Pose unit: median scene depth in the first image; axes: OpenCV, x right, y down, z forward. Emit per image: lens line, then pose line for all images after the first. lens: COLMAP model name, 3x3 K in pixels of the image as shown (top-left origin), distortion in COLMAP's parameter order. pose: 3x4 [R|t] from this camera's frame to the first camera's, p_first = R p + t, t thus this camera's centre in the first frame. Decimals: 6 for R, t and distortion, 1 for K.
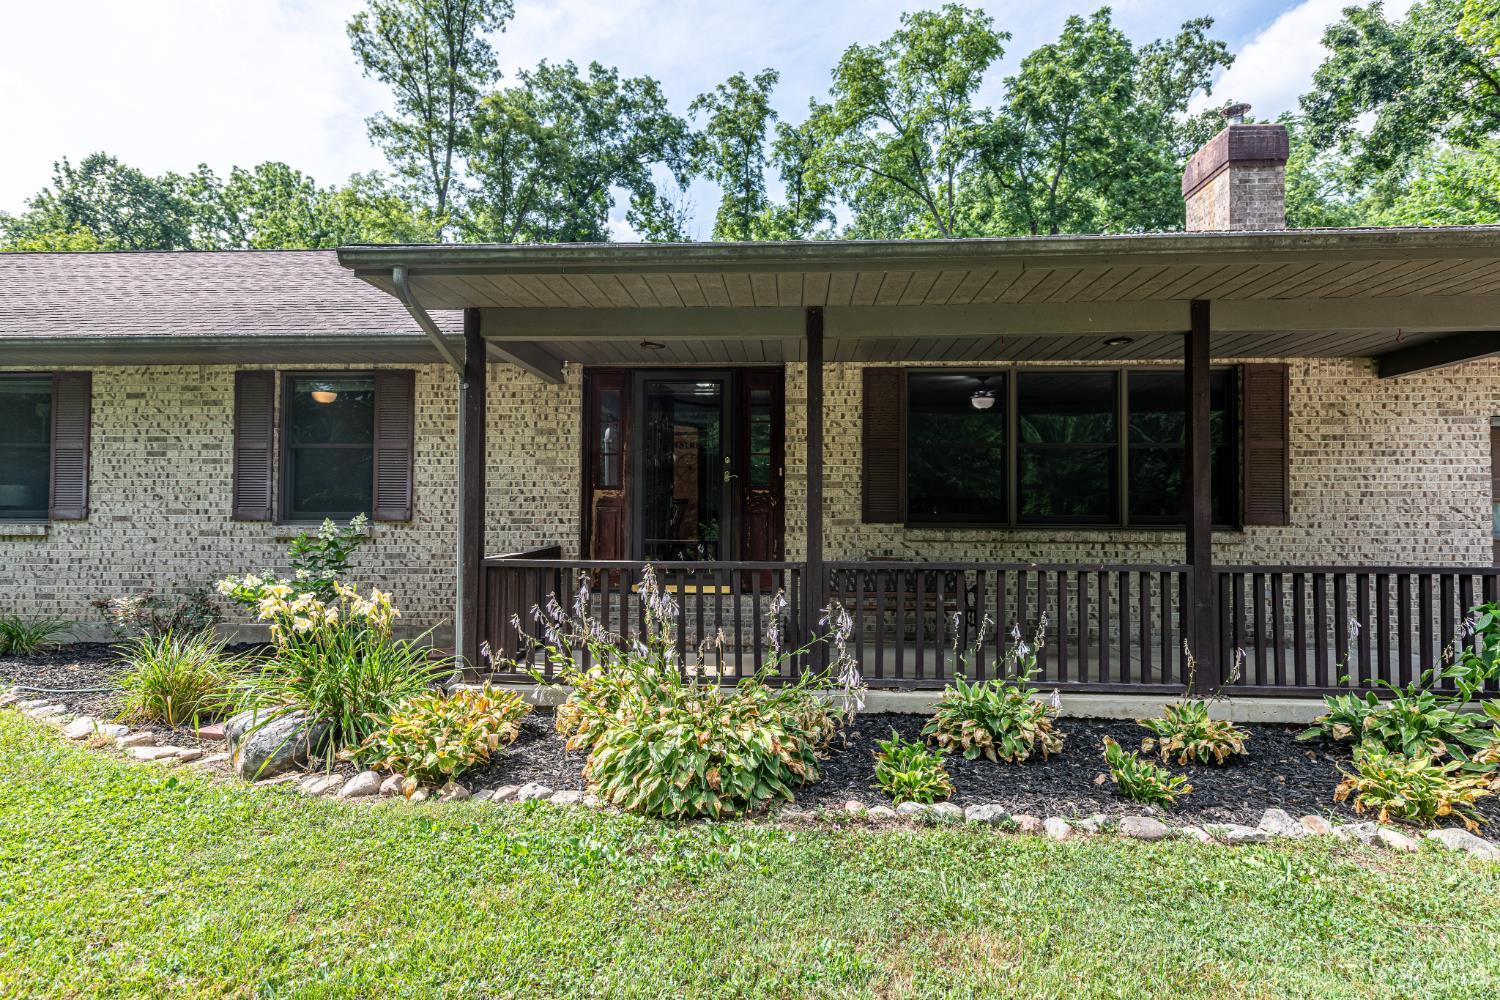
lens RADIAL K [[725.3, 0, 750.0], [0, 725.3, 500.0], [0, 0, 1]] dist [0.016502, -0.000220]
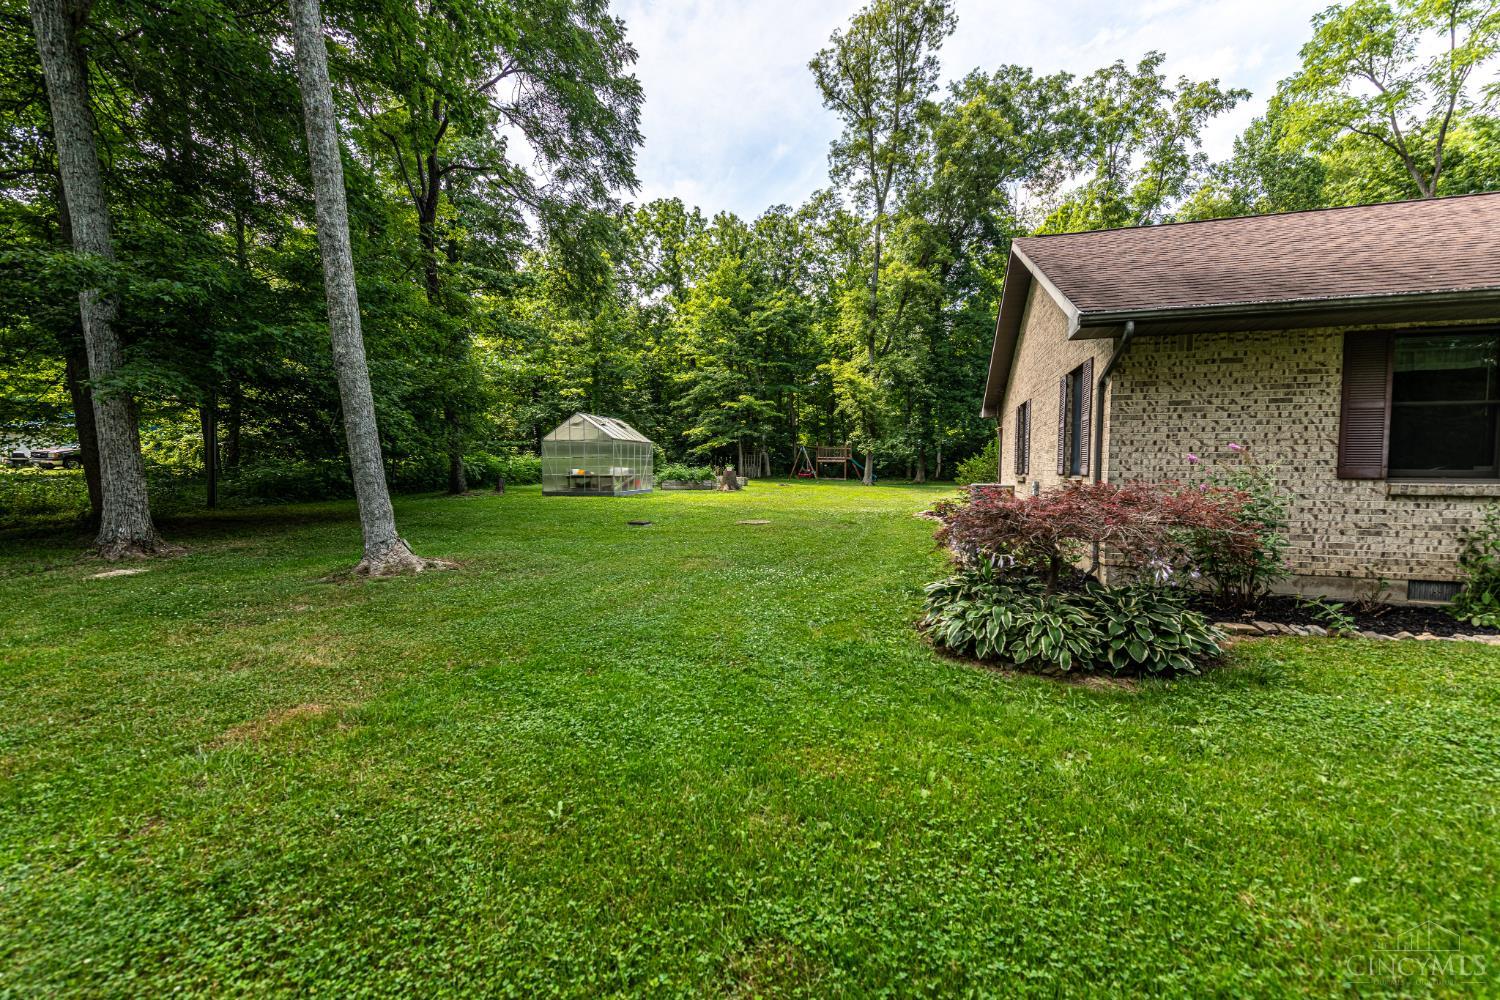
lens RADIAL K [[609.5, 0, 748.1], [0, 609.5, 480.3], [0, 0, 1]] dist [0.012654, -0.000175]
pose [[0.976723, 0.004577, -0.214456, -0.421549], [0.000247, 0.999748, 0.022463, 0.001616], [0.214505, -0.021993, 0.976475, 0.001302]]
